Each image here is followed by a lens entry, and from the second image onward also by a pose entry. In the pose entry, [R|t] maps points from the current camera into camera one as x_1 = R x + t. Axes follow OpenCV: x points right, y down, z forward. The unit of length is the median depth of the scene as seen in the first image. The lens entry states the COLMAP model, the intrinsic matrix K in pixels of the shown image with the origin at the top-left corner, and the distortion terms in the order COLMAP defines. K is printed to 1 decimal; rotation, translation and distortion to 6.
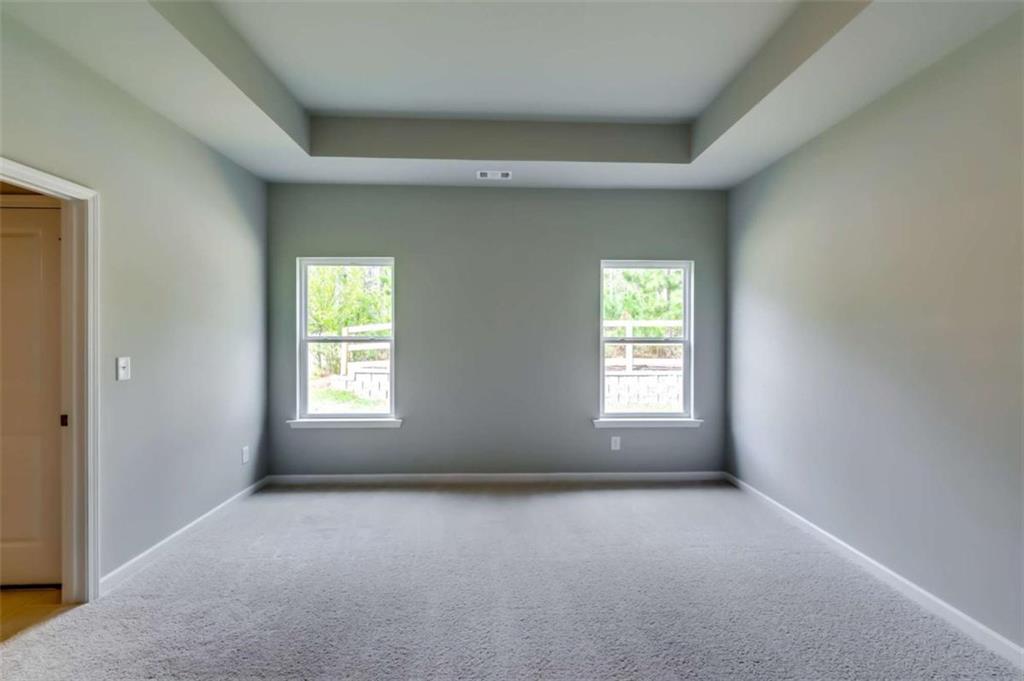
lens RADIAL K [[438.4, 0, 513.0], [0, 438.4, 339.1], [0, 0, 1]] dist [0.001891, 0.000118]
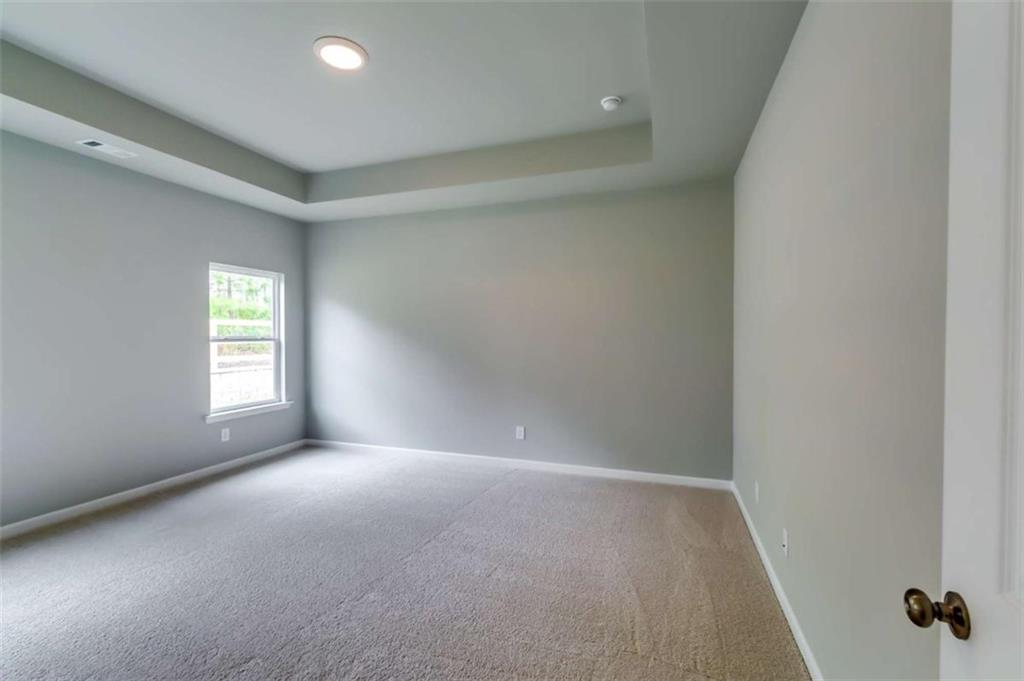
lens RADIAL K [[438.4, 0, 513.0], [0, 438.4, 339.1], [0, 0, 1]] dist [0.001891, 0.000118]
pose [[0.363236, -0.014550, 0.931583, -0.503903], [0.014351, 0.999847, 0.010020, 0.002258], [-0.931586, 0.009729, 0.363390, -0.047070]]
